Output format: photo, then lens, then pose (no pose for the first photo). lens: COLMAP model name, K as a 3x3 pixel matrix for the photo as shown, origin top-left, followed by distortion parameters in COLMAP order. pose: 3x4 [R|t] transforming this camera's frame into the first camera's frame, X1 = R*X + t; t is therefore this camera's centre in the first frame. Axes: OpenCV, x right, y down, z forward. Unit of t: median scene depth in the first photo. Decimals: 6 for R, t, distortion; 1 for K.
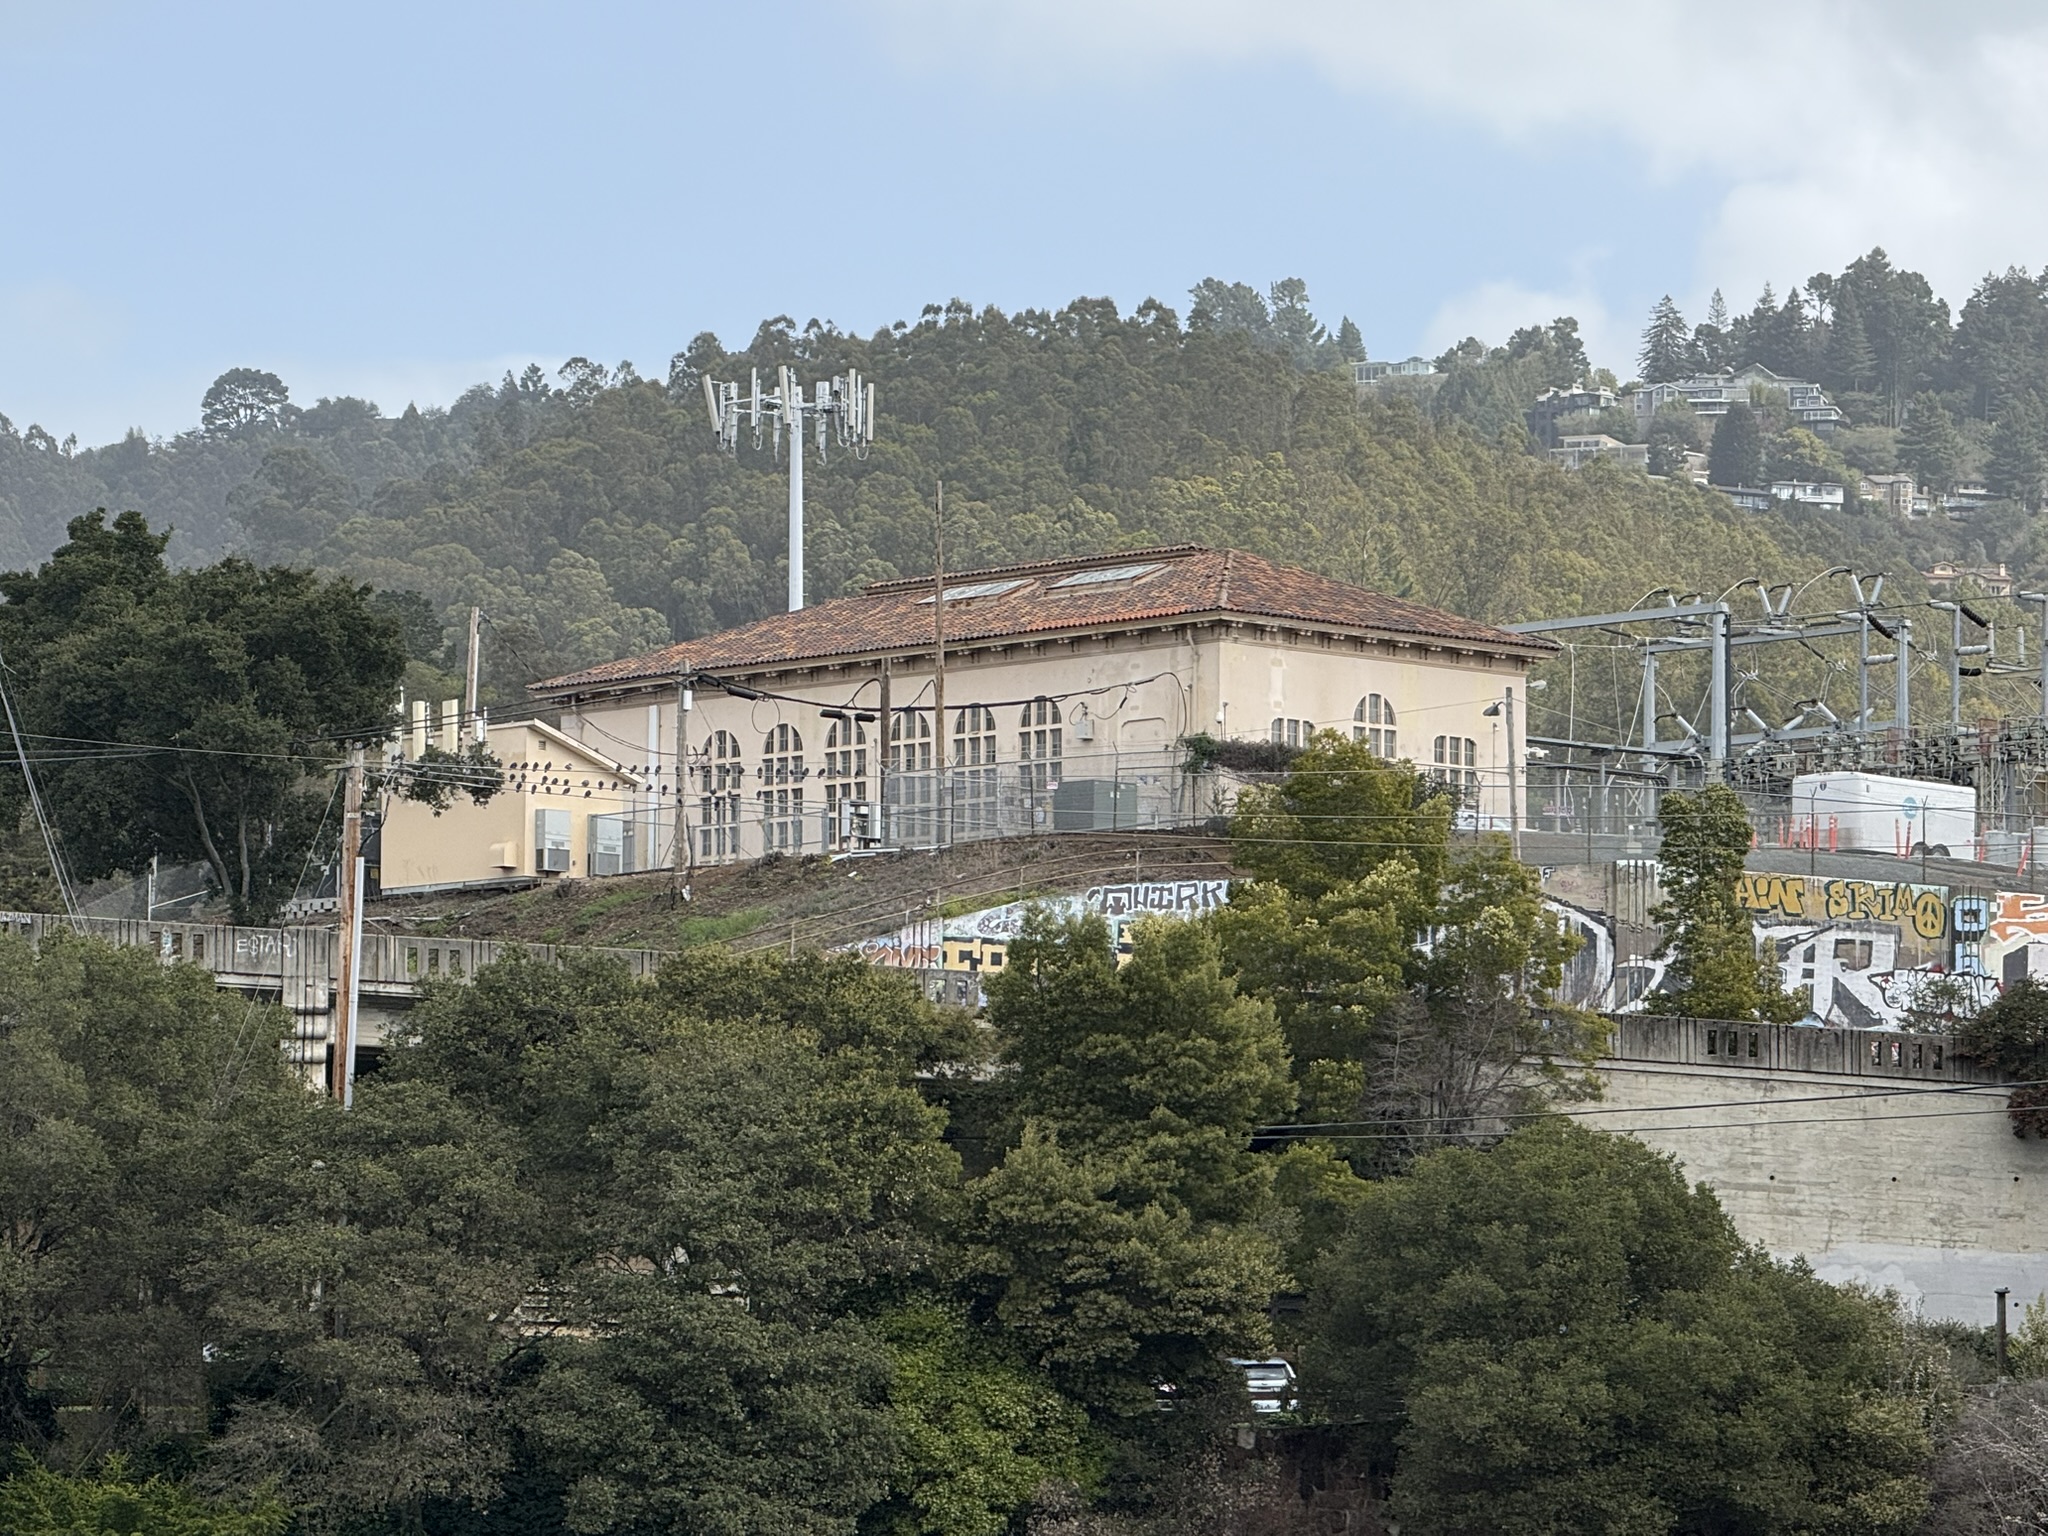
lens RADIAL K [[8829.3, 0, 1004.0], [0, 8829.3, 762.5], [0, 0, 1]] dist [0.208711, 0.000000]
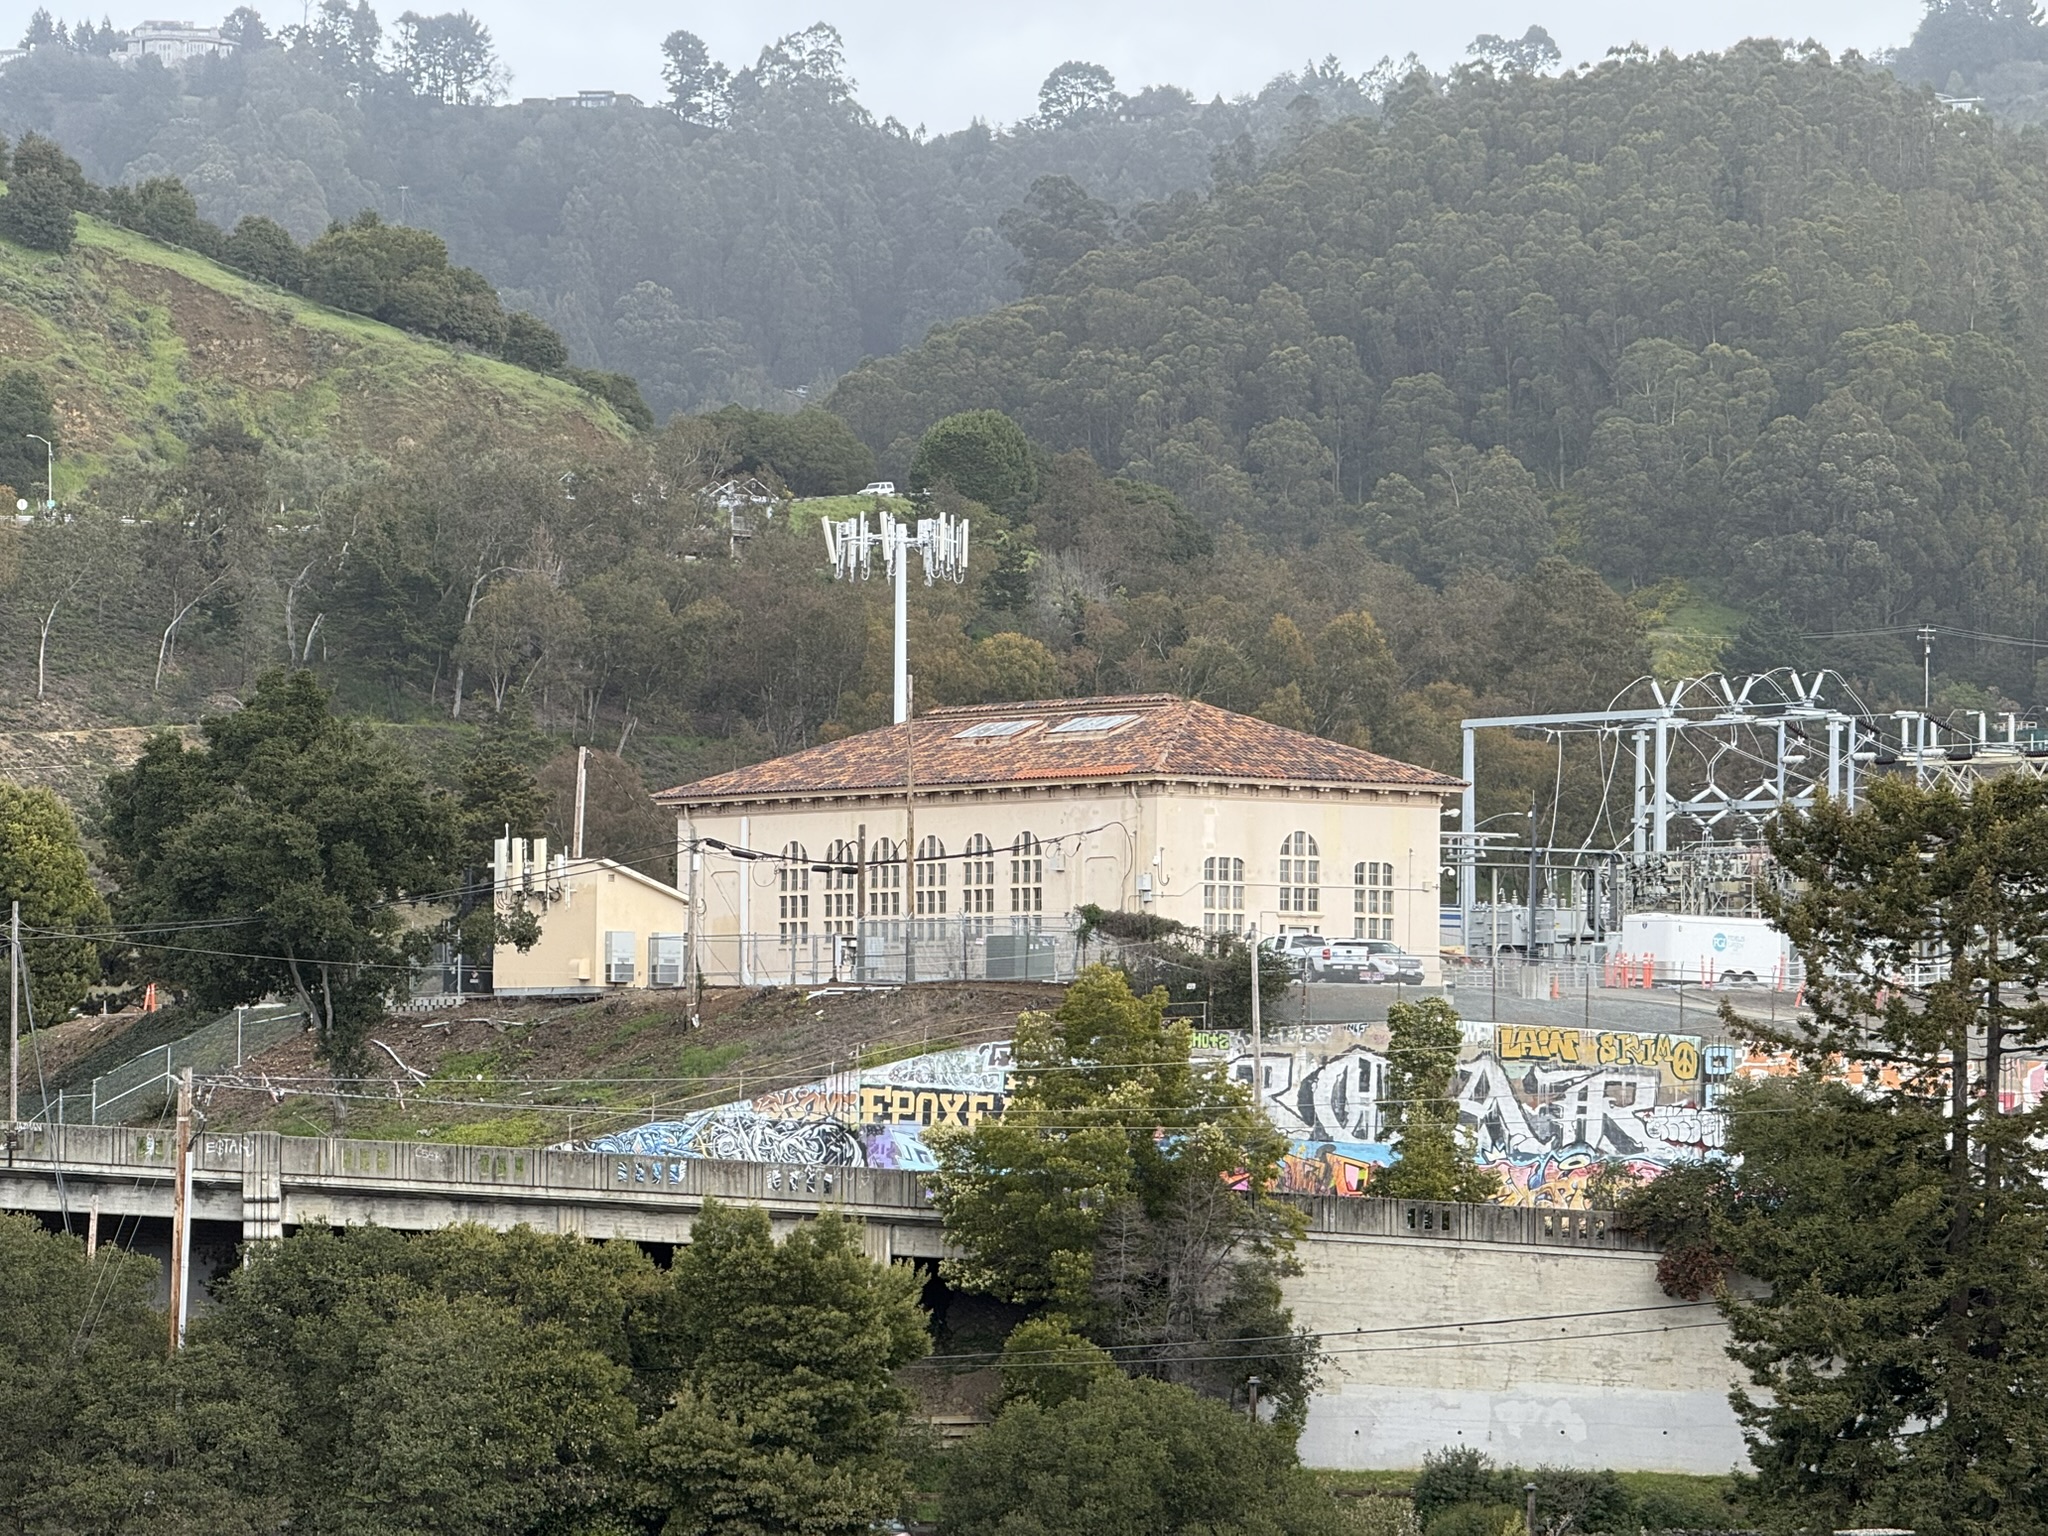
lens RADIAL K [[7965.5, 0, 970.5], [0, 7965.5, 696.4], [0, 0, 1]] dist [0.248827, 0.000000]
pose [[0.992789, -0.002283, -0.119854, 0.138798], [0.008273, 0.998740, 0.049504, -0.087308], [0.119590, -0.050139, 0.991557, -0.089612]]
